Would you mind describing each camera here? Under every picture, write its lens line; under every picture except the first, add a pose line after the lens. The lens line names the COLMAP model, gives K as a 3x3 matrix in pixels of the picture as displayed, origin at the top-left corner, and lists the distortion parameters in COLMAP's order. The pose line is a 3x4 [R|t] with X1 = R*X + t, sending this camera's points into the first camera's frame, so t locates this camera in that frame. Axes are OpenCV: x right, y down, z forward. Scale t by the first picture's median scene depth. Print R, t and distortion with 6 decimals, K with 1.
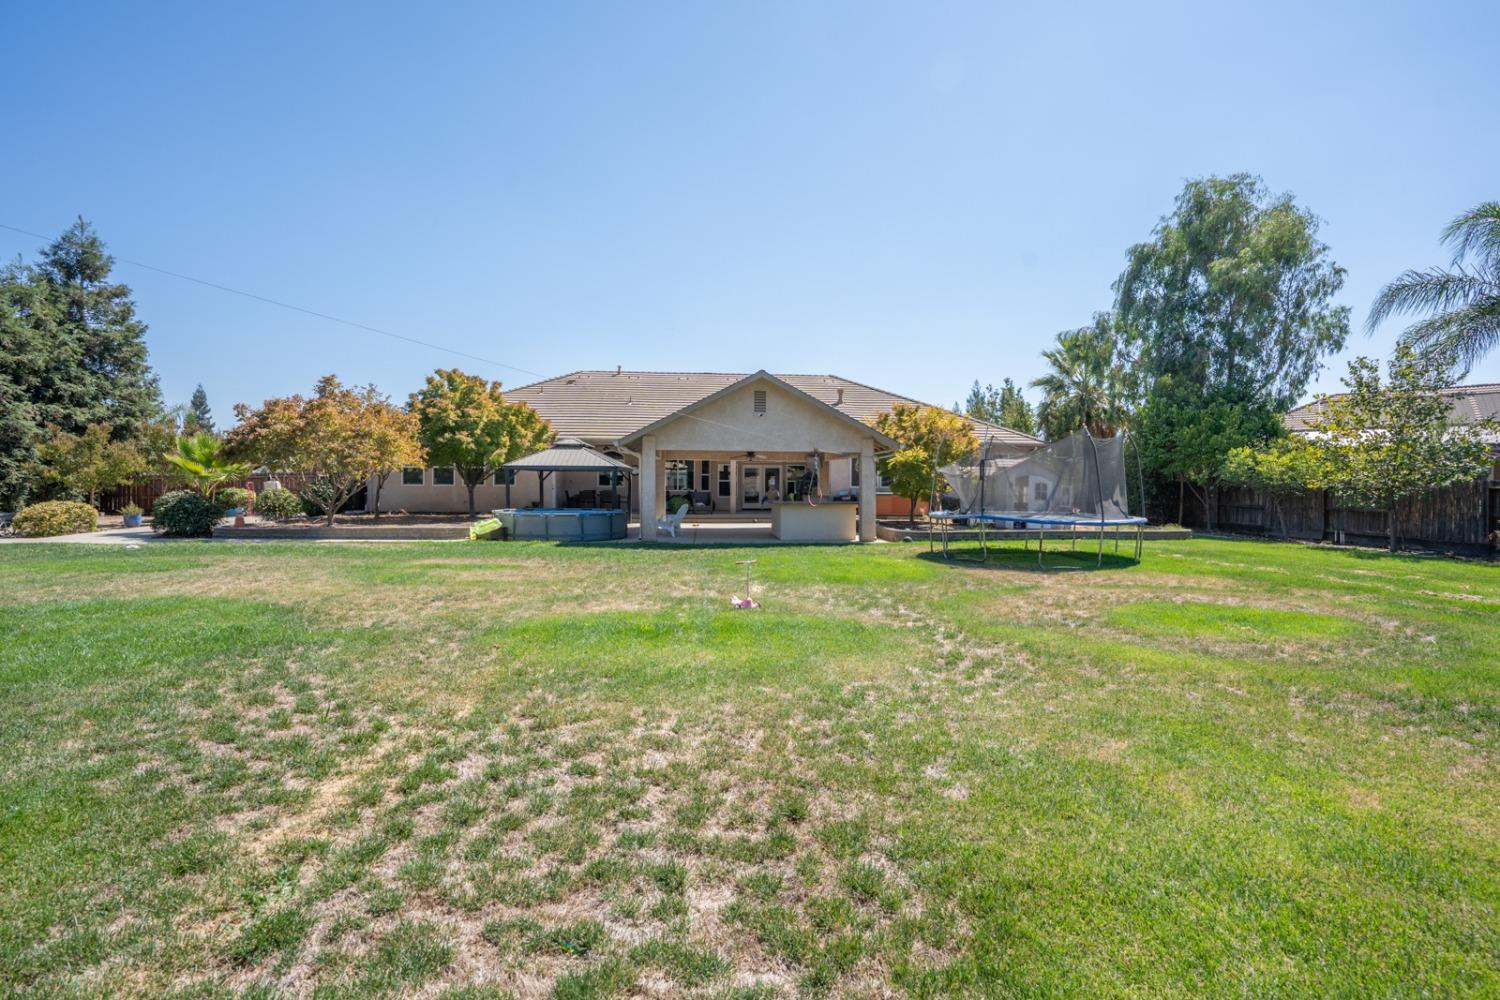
lens RADIAL K [[725.7, 0, 764.6], [0, 725.7, 497.4], [0, 0, 1]] dist [-0.049806, 0.015951]
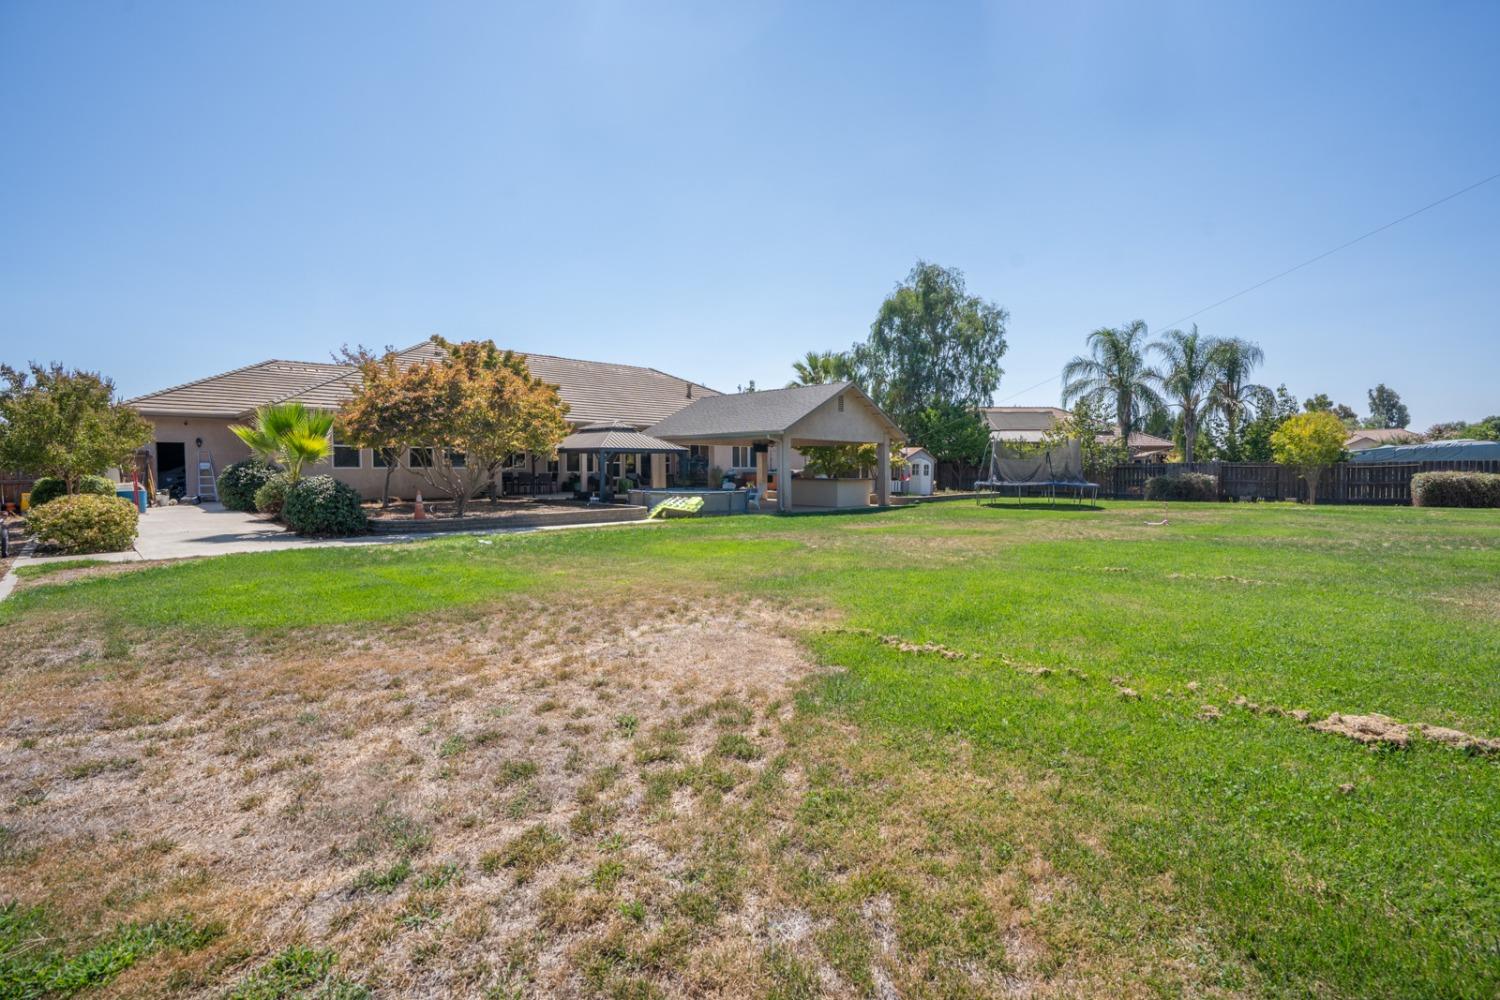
lens RADIAL K [[725.7, 0, 748.7], [0, 725.7, 499.1], [0, 0, 1]] dist [-0.049806, 0.015951]
pose [[0.737451, -0.034866, 0.674500, -0.754558], [0.012698, 0.999206, 0.037767, -0.007254], [-0.675281, -0.019287, 0.737308, 0.100098]]
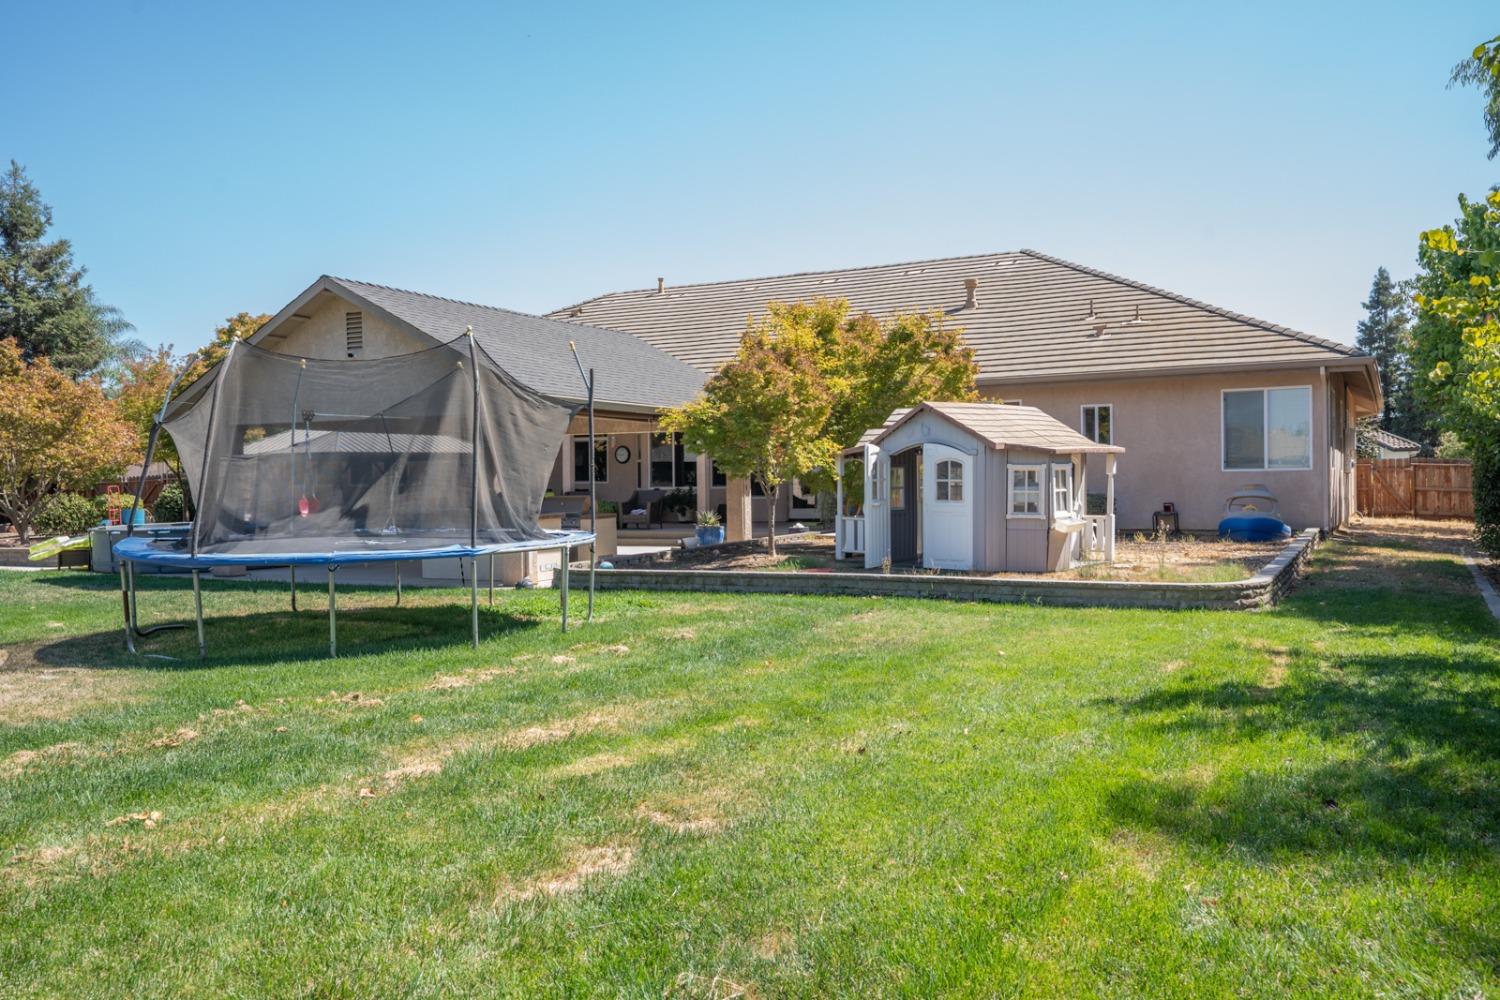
lens RADIAL K [[1256.7, 0, 765.9], [0, 1256.7, 496.5], [0, 0, 1]] dist [0.030894, 0.026396]
pose [[0.836016, -0.012128, -0.548571, 0.482790], [0.010665, 0.999926, -0.005853, 0.003216], [0.548601, -0.000958, 0.836084, 0.211893]]
